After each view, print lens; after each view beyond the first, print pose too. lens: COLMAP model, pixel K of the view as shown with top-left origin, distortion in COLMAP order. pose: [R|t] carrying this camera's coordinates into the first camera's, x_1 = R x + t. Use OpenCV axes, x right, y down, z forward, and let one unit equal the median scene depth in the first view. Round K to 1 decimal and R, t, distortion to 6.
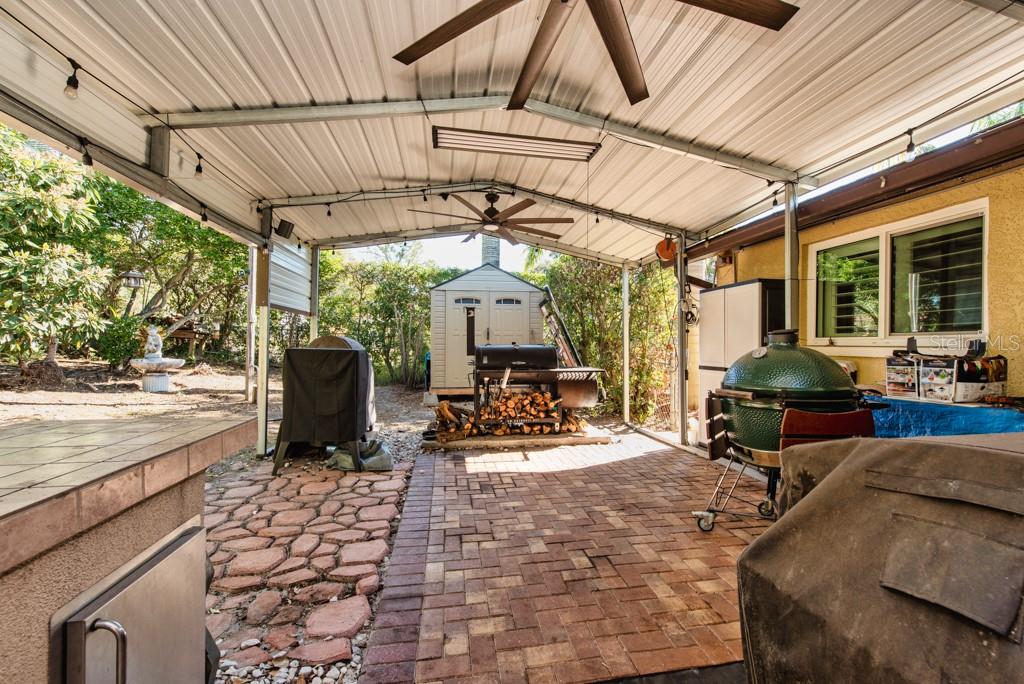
lens RADIAL K [[397.3, 0, 516.2], [0, 397.3, 344.1], [0, 0, 1]] dist [0.001296, -0.000187]
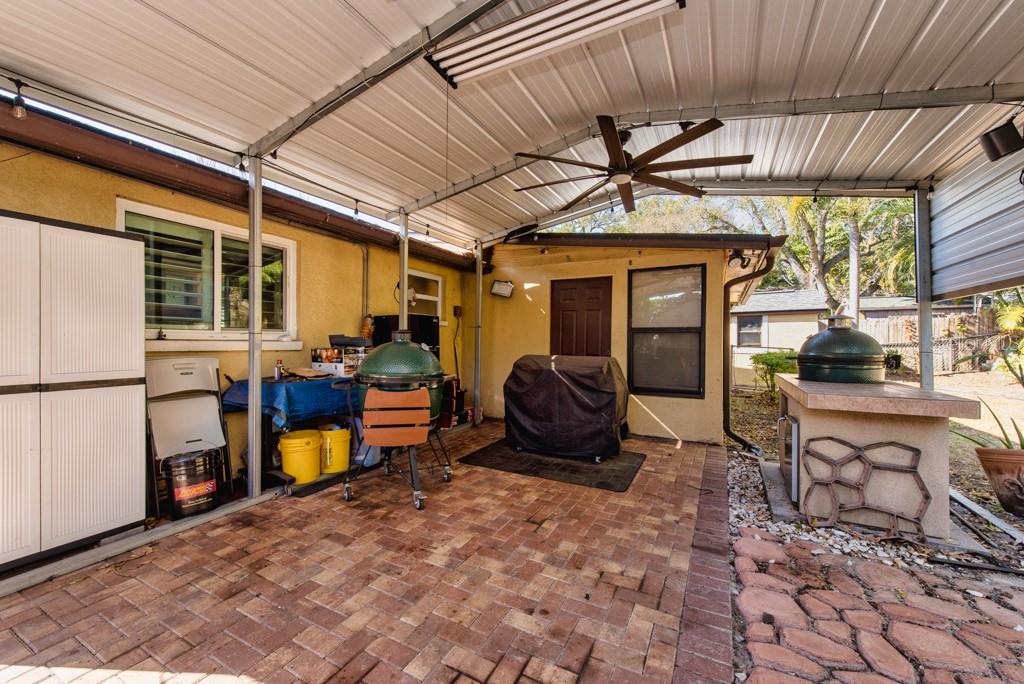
lens RADIAL K [[397.3, 0, 516.2], [0, 397.3, 344.1], [0, 0, 1]] dist [0.001296, -0.000187]
pose [[-0.797442, -0.012369, 0.603268, -0.424734], [-0.010738, 0.999922, 0.006308, 0.001536], [-0.603300, -0.001448, -0.797513, 1.831384]]
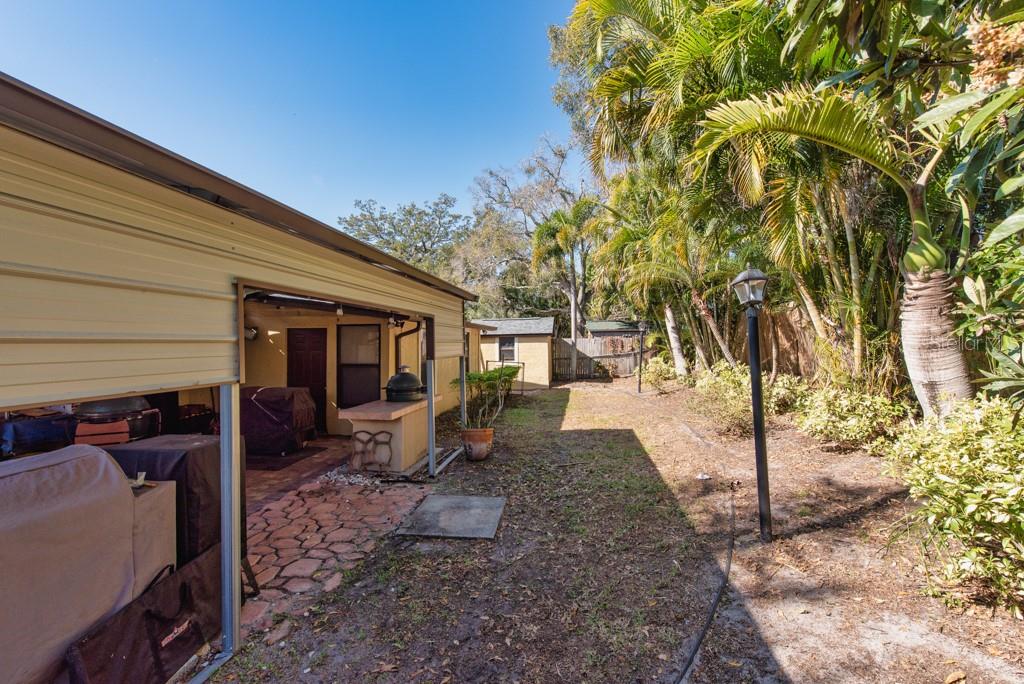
lens RADIAL K [[397.3, 0, 516.2], [0, 397.3, 344.1], [0, 0, 1]] dist [0.001296, -0.000187]
pose [[-0.946837, -0.000505, 0.321714, -1.956872], [-0.000251, 1.000000, 0.000832, -0.234256], [-0.321714, 0.000708, -0.946837, 2.292059]]
